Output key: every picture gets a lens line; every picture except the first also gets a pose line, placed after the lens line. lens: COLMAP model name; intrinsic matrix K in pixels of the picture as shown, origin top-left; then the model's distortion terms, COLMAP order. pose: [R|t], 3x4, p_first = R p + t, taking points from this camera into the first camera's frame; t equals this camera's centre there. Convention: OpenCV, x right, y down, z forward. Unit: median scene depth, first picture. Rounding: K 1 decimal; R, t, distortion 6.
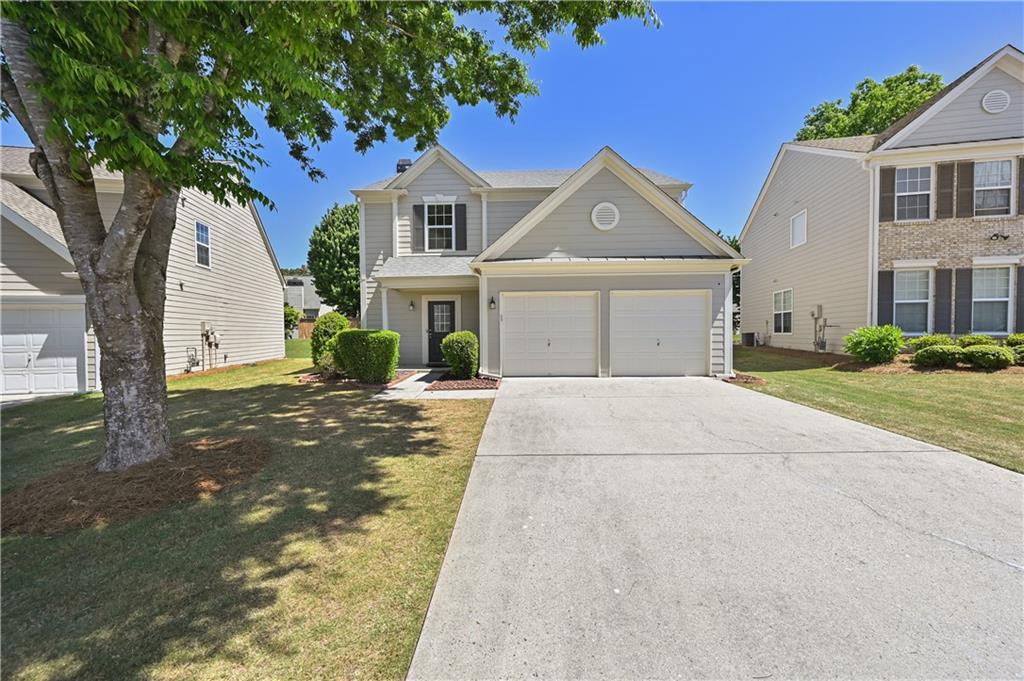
lens RADIAL K [[399.7, 0, 518.9], [0, 399.7, 328.9], [0, 0, 1]] dist [-0.000160, 0.000034]
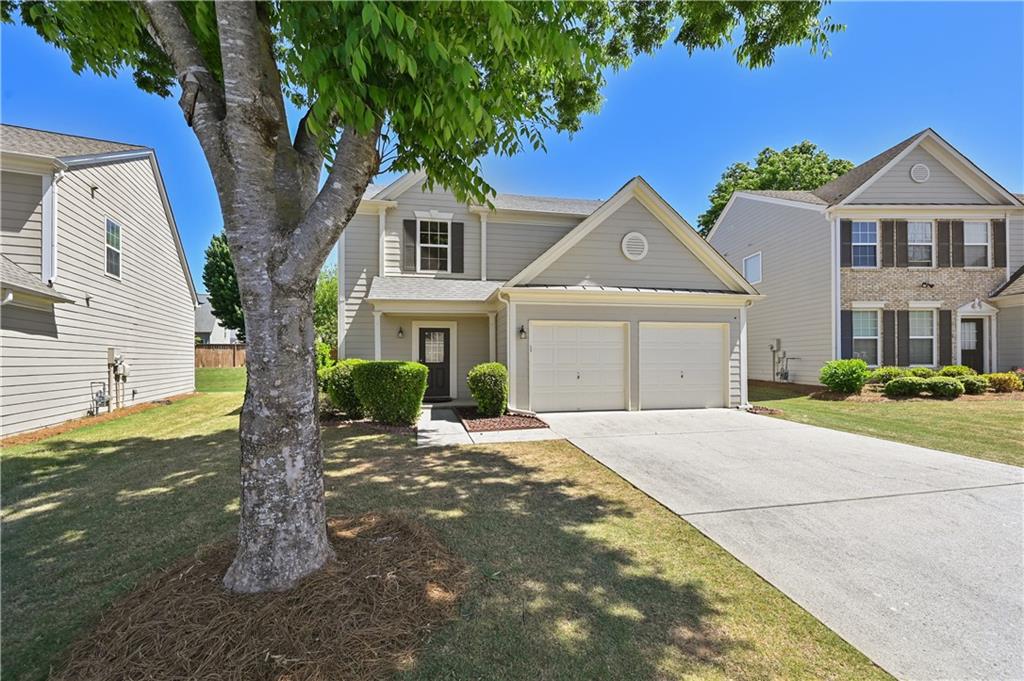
lens RADIAL K [[405.3, 0, 514.4], [0, 405.3, 343.7], [0, 0, 1]] dist [0.000094, 0.000237]
pose [[0.976423, 0.013655, 0.215433, -0.257706], [-0.006644, 0.999425, -0.033237, -0.006569], [-0.215763, 0.031022, 0.975953, 0.089356]]
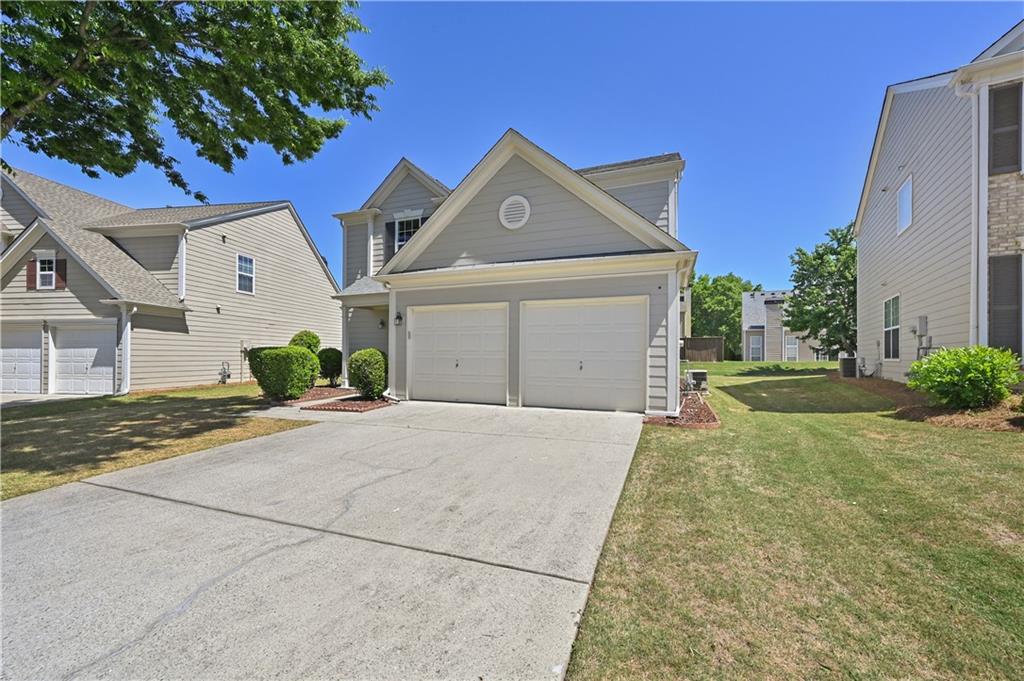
lens RADIAL K [[410.6, 0, 512.0], [0, 410.6, 340.5], [0, 0, 1]] dist [0.000987, 0.000492]
pose [[0.941409, 0.001589, -0.337262, 0.451979], [-0.010770, 0.999621, -0.025353, 0.005931], [0.337094, 0.027500, 0.941069, 0.181882]]
